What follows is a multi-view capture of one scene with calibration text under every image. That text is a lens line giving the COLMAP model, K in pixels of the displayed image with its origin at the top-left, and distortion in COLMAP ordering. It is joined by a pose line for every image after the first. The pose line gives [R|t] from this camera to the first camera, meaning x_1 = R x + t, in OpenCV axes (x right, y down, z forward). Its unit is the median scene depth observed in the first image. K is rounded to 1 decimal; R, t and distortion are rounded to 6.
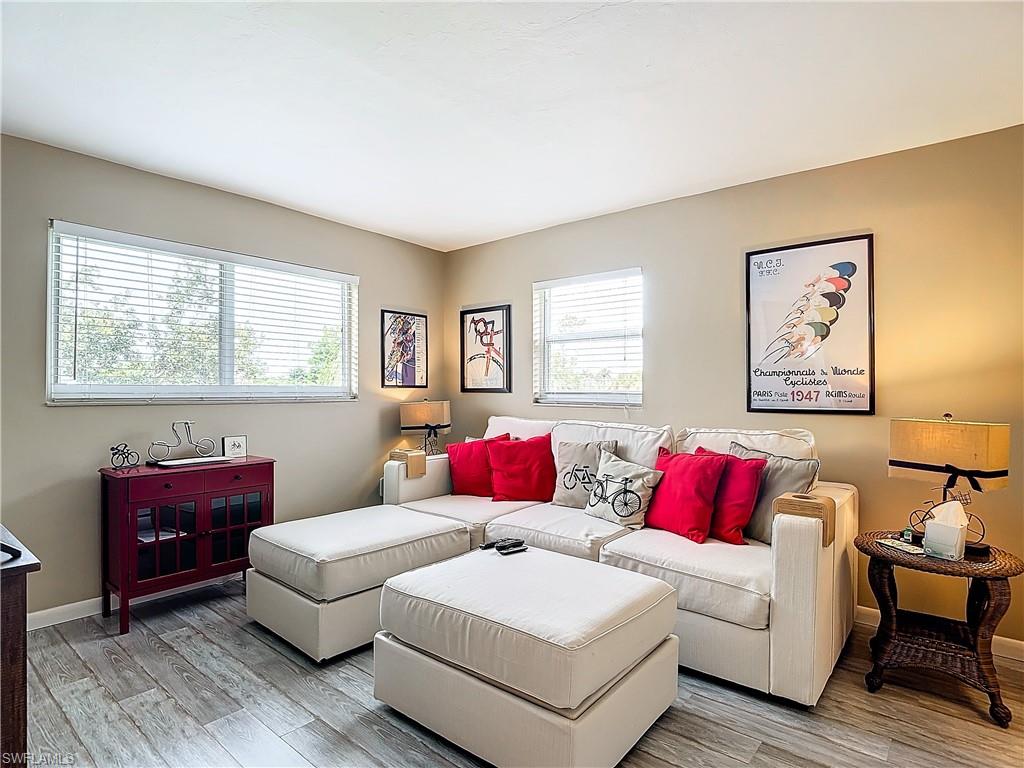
lens RADIAL K [[548.2, 0, 506.8], [0, 548.2, 387.2], [0, 0, 1]] dist [0.013134, -0.021113]
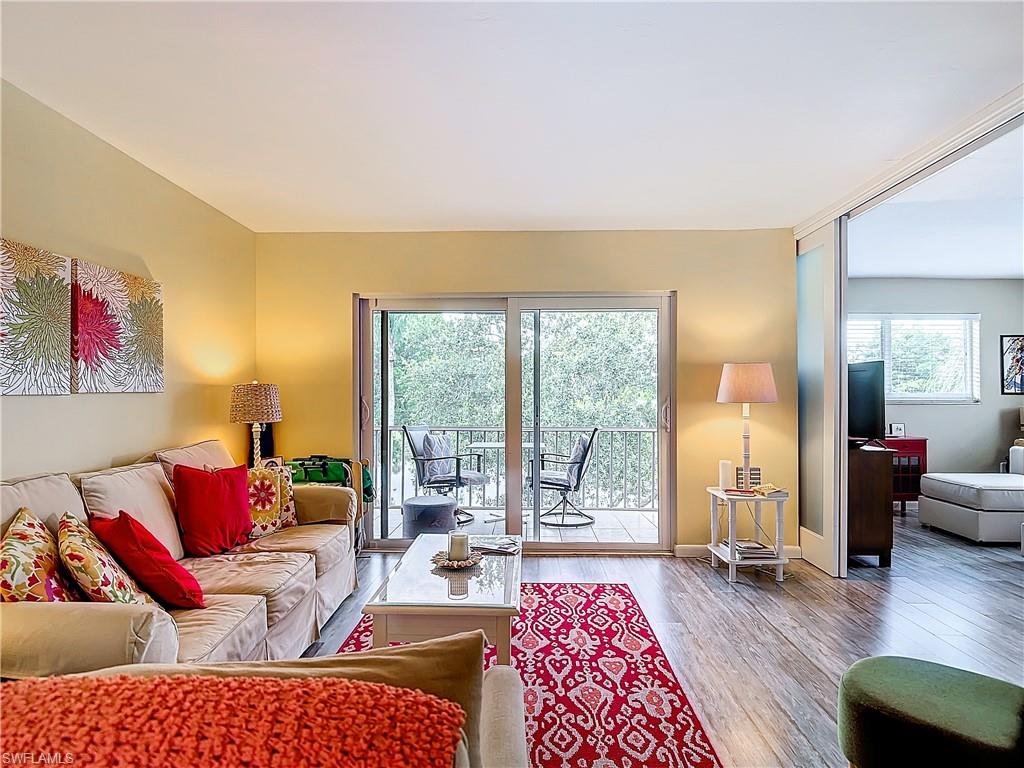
lens RADIAL K [[548.2, 0, 507.6], [0, 548.2, 386.2], [0, 0, 1]] dist [0.013134, -0.021113]
pose [[0.614740, -0.020719, -0.788458, 0.082435], [0.005884, 0.999748, -0.021684, 0.002436], [0.788708, 0.008691, 0.614706, -0.799350]]
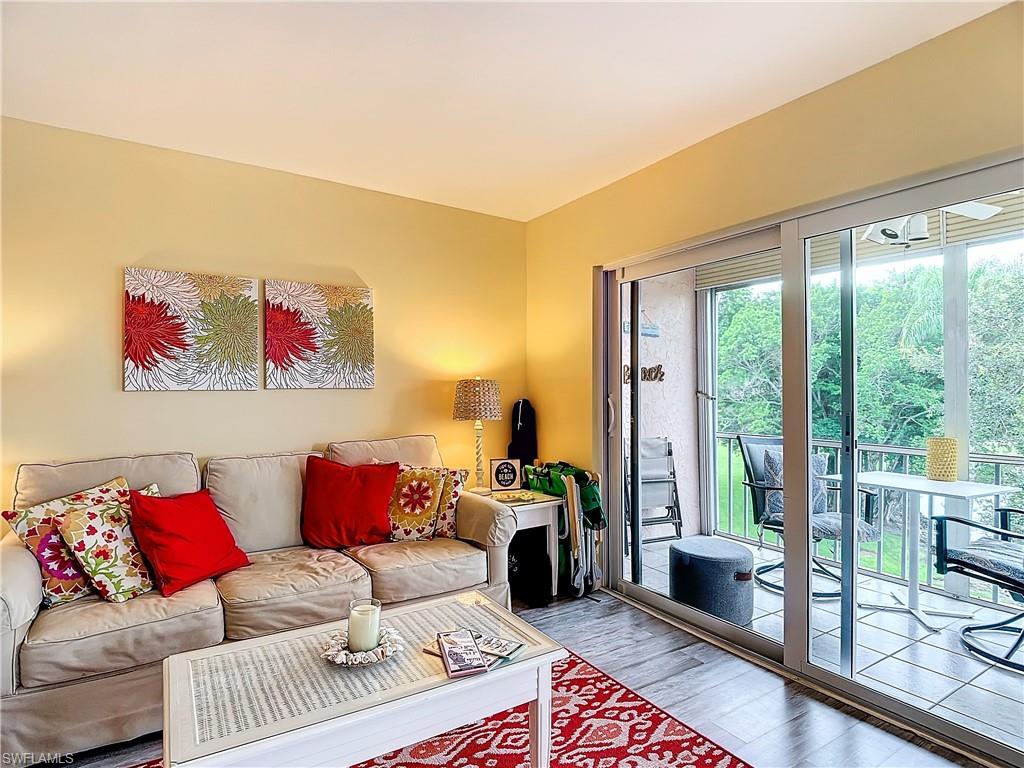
lens RADIAL K [[548.2, 0, 504.1], [0, 548.2, 377.3], [0, 0, 1]] dist [0.013134, -0.021113]
pose [[-0.302309, -0.032971, -0.952640, -0.073059], [-0.006540, 0.999450, -0.032516, 0.000912], [0.953187, -0.003599, -0.302359, -0.285197]]
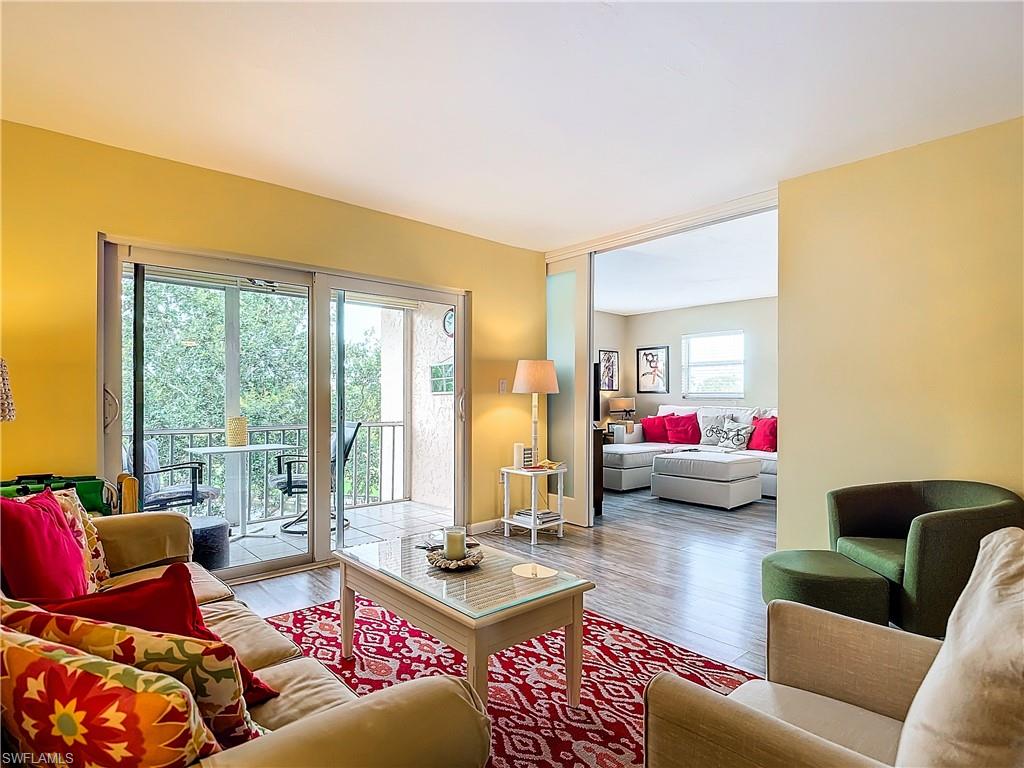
lens RADIAL K [[548.2, 0, 499.5], [0, 548.2, 385.6], [0, 0, 1]] dist [0.013134, -0.021113]
pose [[0.987003, -0.005150, -0.160617, -0.278491], [0.002681, 0.999875, -0.015584, 0.012776], [0.160677, 0.014950, 0.986894, -1.000018]]
